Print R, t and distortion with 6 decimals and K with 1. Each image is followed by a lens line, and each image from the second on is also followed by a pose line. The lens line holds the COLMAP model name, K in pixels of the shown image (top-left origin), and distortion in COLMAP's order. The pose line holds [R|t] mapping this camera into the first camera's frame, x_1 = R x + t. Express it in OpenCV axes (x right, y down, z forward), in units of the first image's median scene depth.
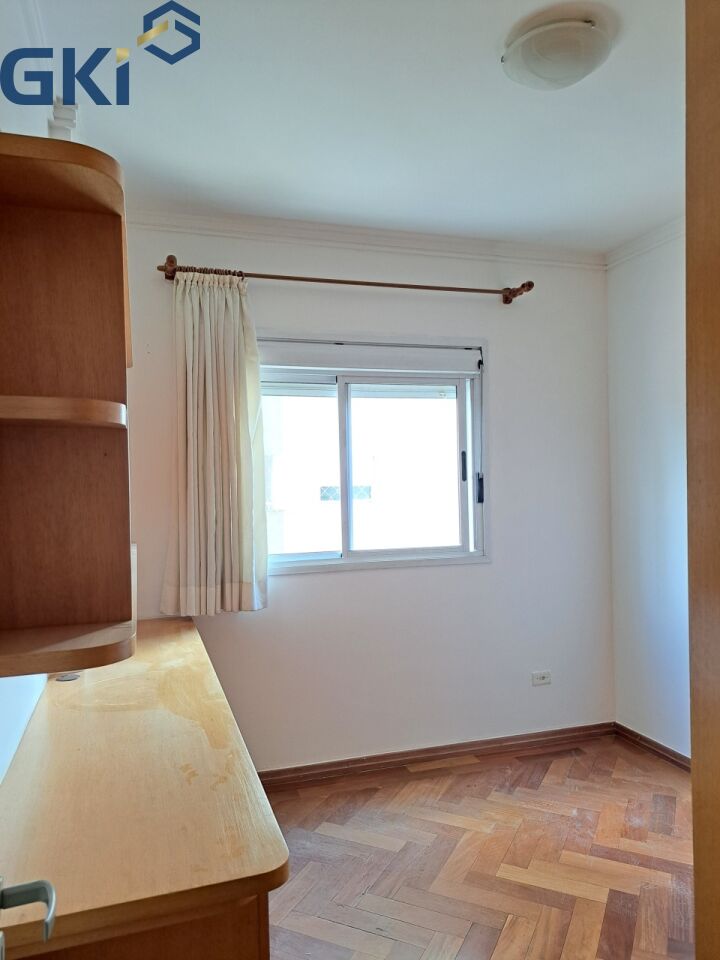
lens RADIAL K [[608.7, 0, 360.3], [0, 608.7, 490.8], [0, 0, 1]] dist [-0.020144, -0.001416]
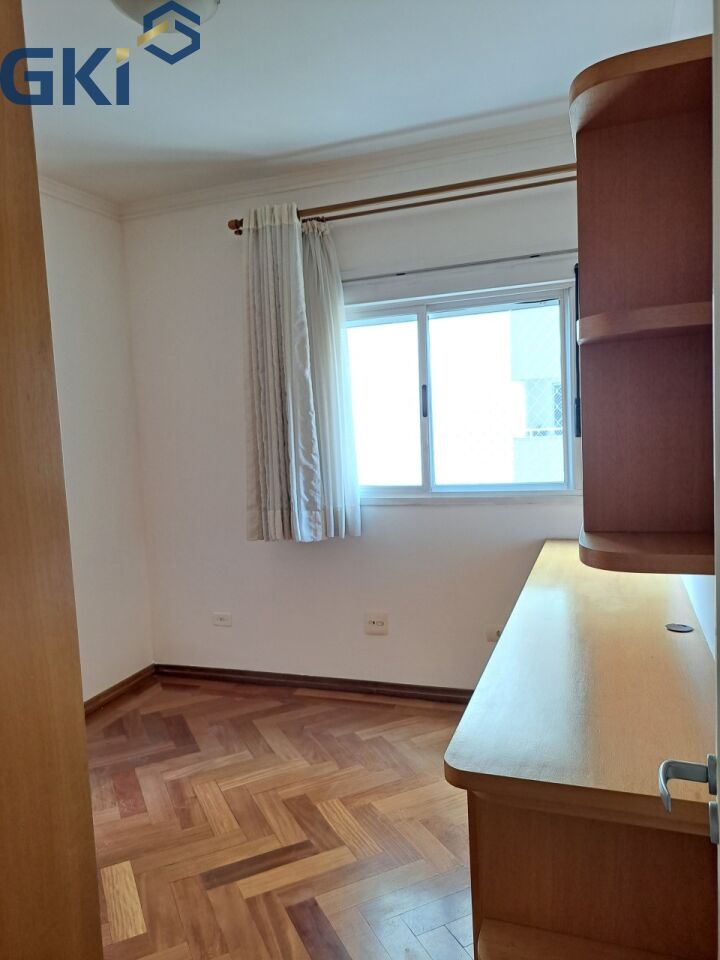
lens RADIAL K [[604.2, 0, 360.0], [0, 604.2, 480.0], [0, 0, 1]] dist [-0.000221, 0.000192]
pose [[0.832670, 0.033961, -0.552726, 0.443573], [0.025518, 0.994704, 0.099561, -0.011045], [0.553181, -0.097006, 0.827394, 0.124068]]
